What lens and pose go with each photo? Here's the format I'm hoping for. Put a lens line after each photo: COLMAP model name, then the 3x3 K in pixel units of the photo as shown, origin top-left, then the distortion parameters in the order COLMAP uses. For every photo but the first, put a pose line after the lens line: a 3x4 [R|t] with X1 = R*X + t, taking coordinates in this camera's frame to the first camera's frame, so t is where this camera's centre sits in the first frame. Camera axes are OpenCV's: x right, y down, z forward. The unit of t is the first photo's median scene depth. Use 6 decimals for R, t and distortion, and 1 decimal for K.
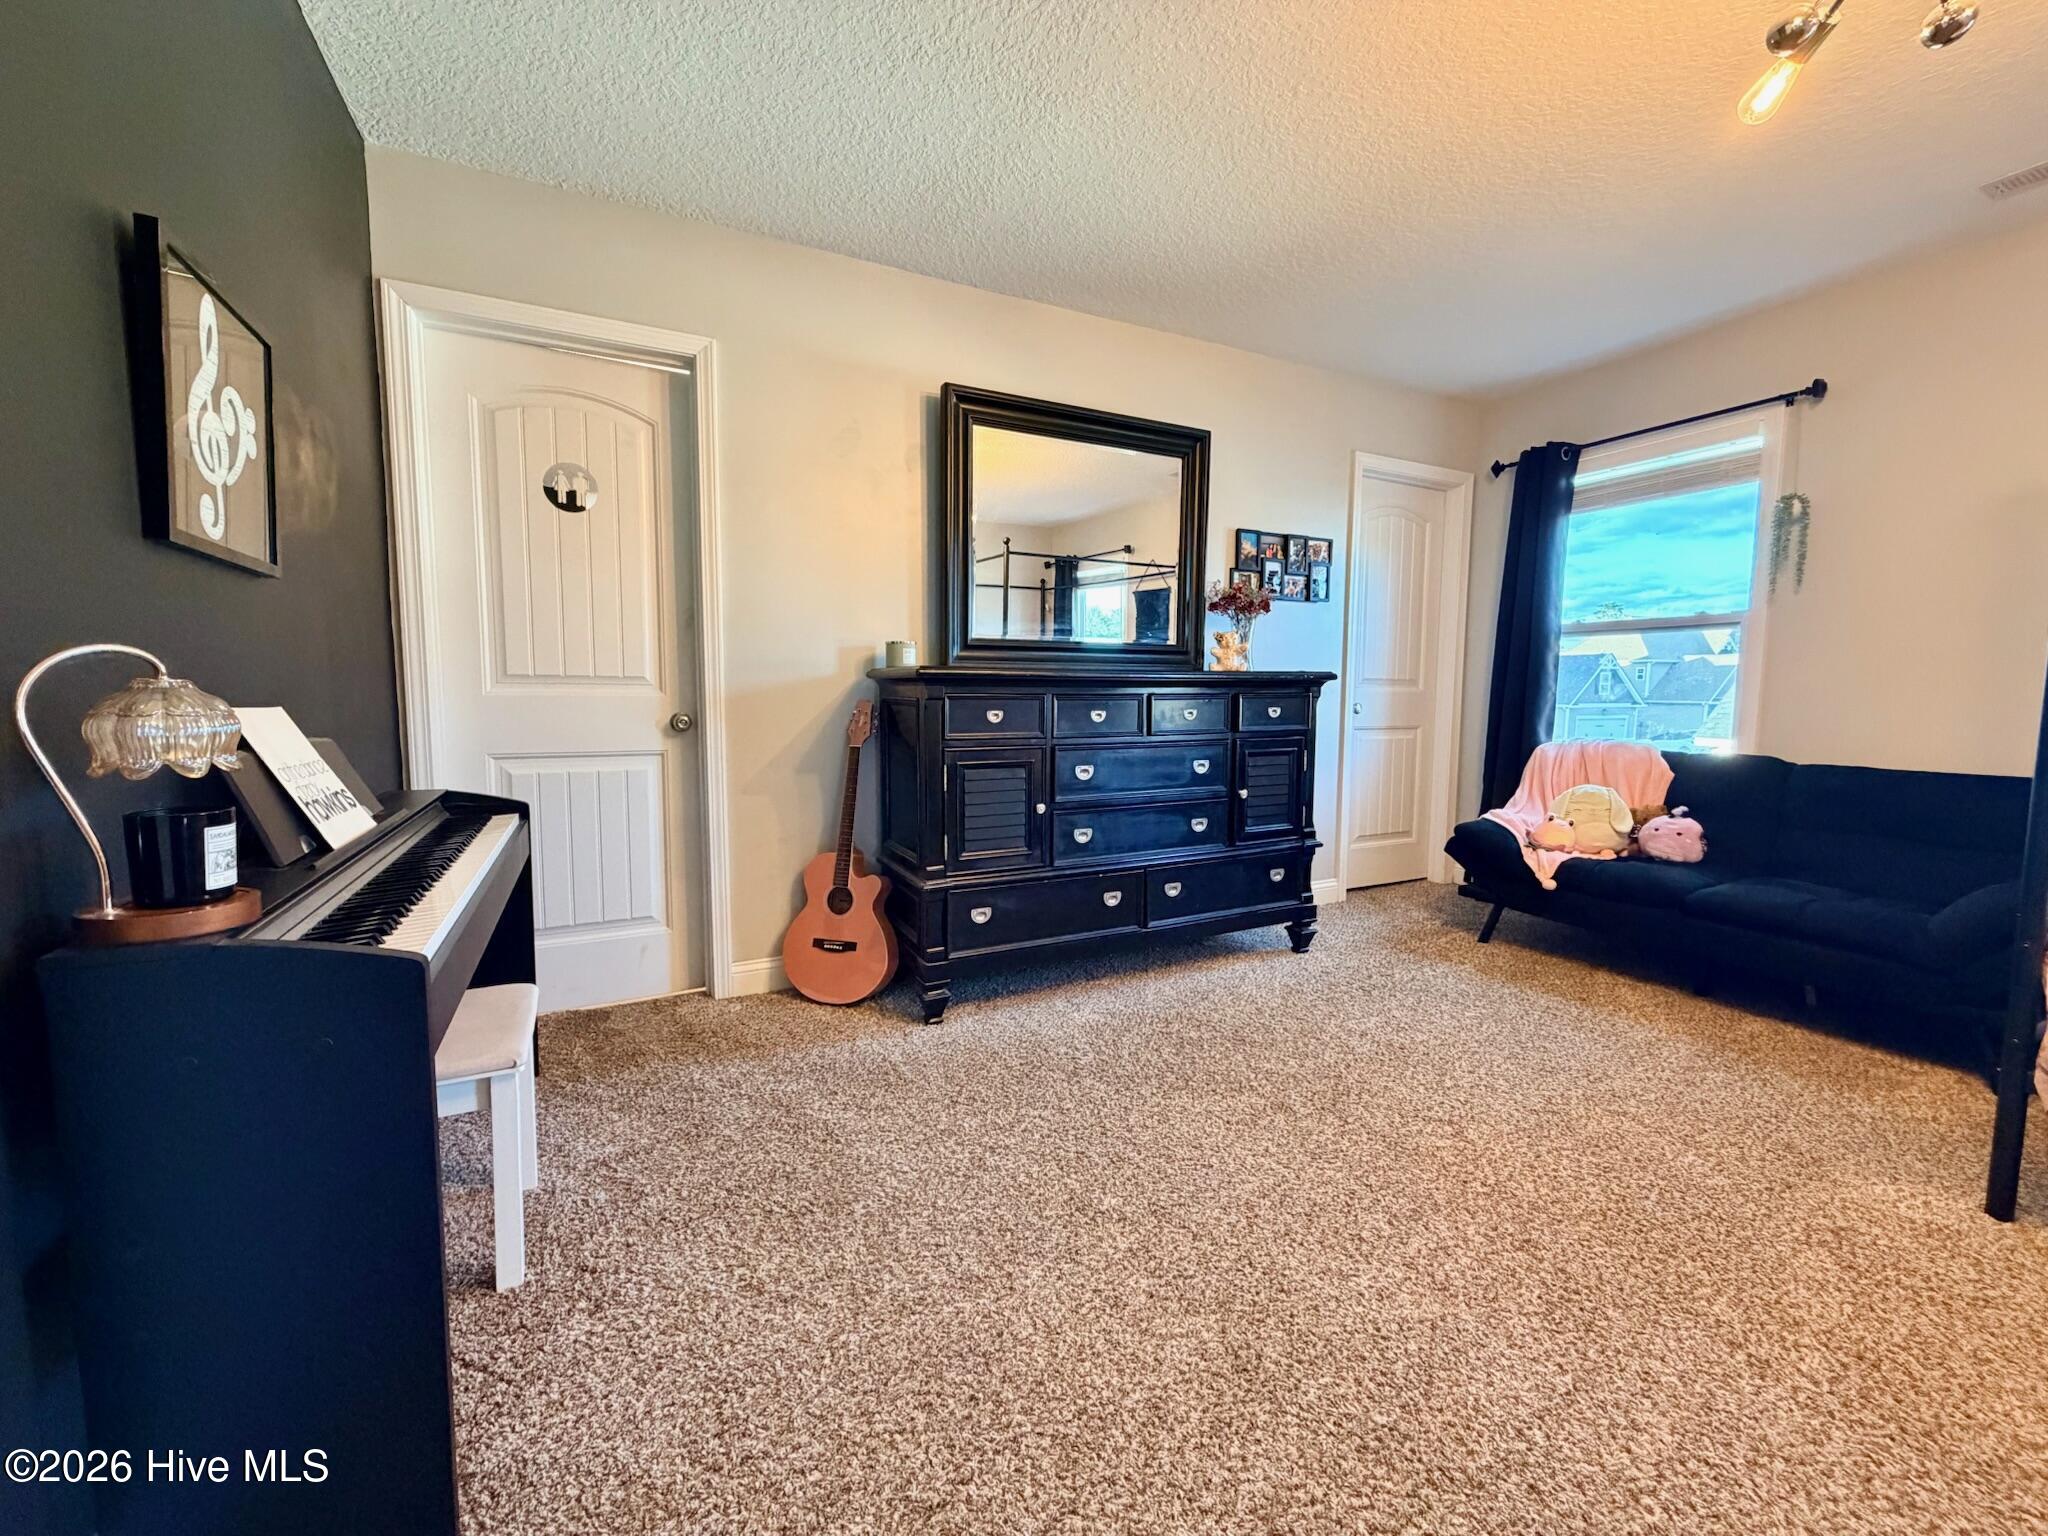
lens RADIAL K [[814.5, 0, 1018.6], [0, 814.5, 768.4], [0, 0, 1]] dist [-0.001911, -0.000089]
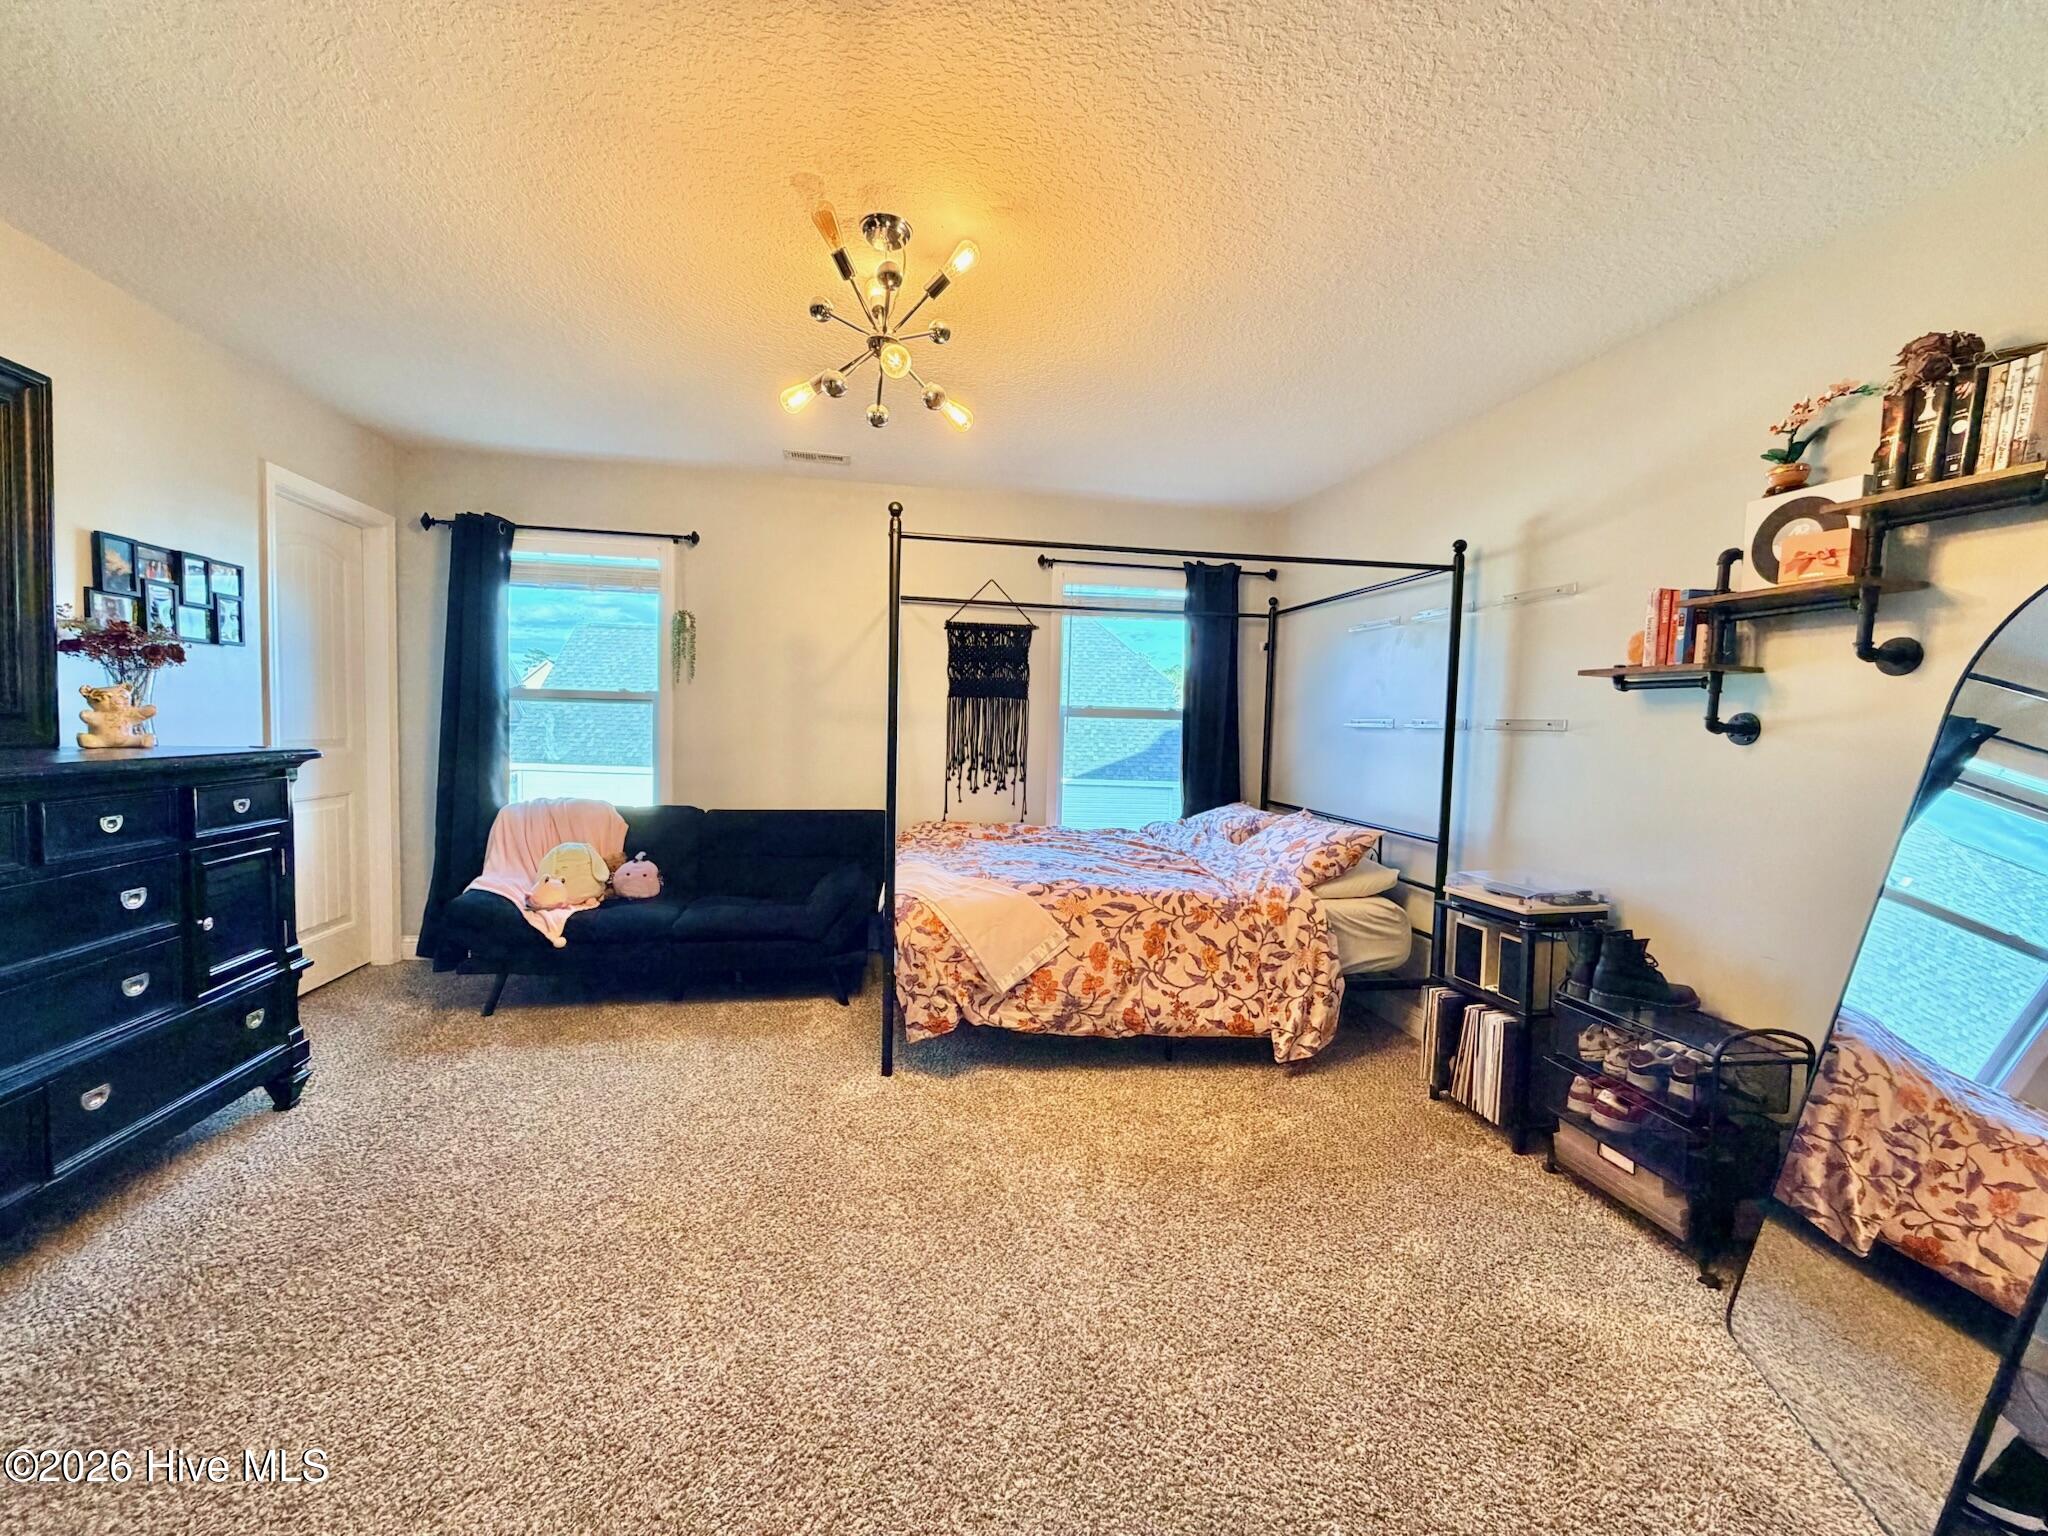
lens RADIAL K [[814.5, 0, 1018.6], [0, 814.5, 768.4], [0, 0, 1]] dist [-0.001911, -0.000089]
pose [[0.274137, -0.045692, 0.960605, -0.204798], [0.067145, 0.997342, 0.028277, -0.076179], [-0.959344, 0.056748, 0.276476, 0.106486]]
